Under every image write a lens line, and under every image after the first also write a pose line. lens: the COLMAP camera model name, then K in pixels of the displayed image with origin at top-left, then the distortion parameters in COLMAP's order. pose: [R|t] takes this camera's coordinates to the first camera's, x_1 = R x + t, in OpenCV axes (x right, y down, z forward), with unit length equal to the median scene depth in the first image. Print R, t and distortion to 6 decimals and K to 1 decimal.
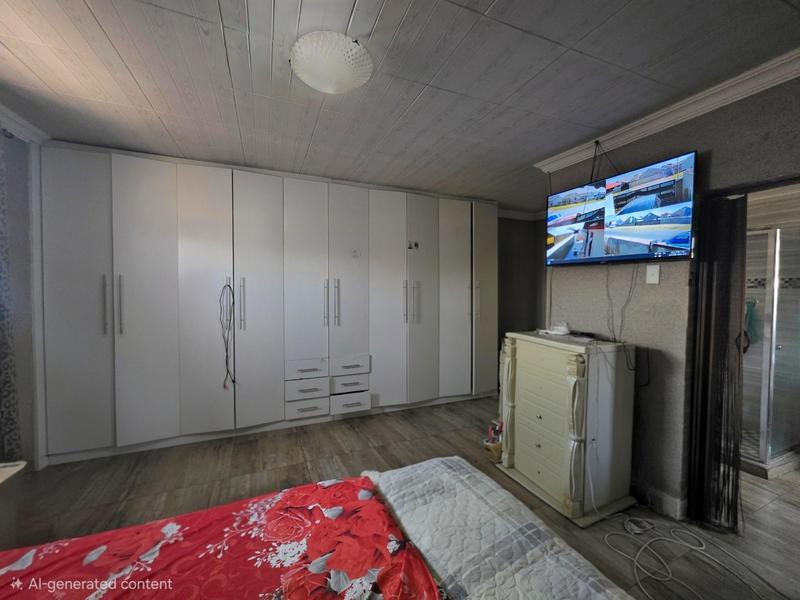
lens RADIAL K [[319.2, 0, 400.0], [0, 319.2, 296.7], [0, 0, 1]] dist [0.001501, 0.000140]
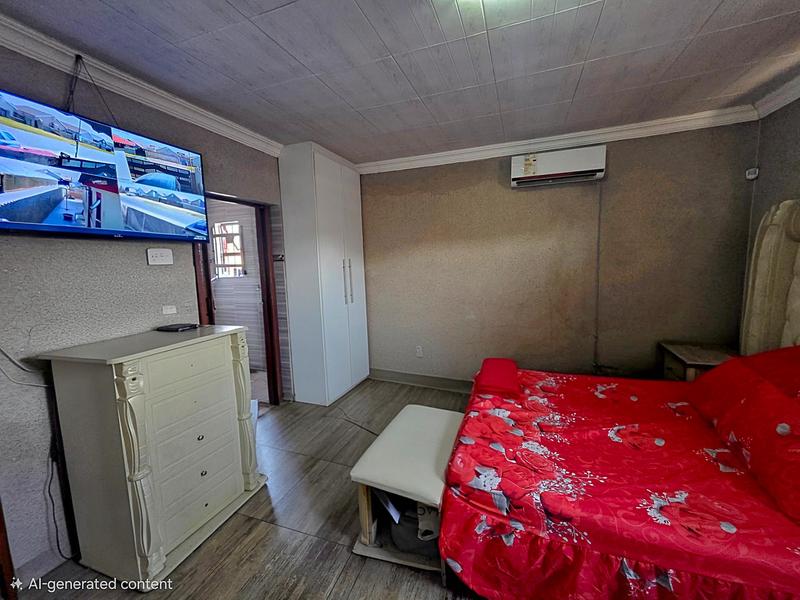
lens RADIAL K [[324.2, 0, 399.7], [0, 324.2, 298.0], [0, 0, 1]] dist [-0.001185, 0.000102]
pose [[-0.723073, -0.073133, 0.686889, -0.390228], [0.039627, 0.988351, 0.146943, -0.049179], [-0.689634, 0.133470, -0.711752, 1.073722]]
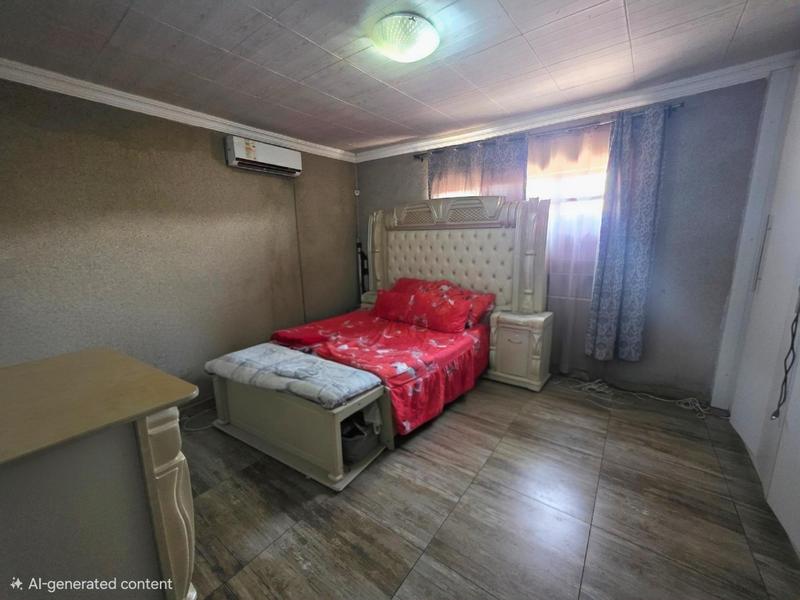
lens RADIAL K [[324.4, 0, 404.4], [0, 324.4, 299.6], [0, 0, 1]] dist [-0.000756, 0.000087]
pose [[-0.864710, 0.090198, -0.494106, 0.291157], [-0.011559, 0.979909, 0.199109, -0.015097], [0.502138, 0.177883, -0.846295, 1.353978]]
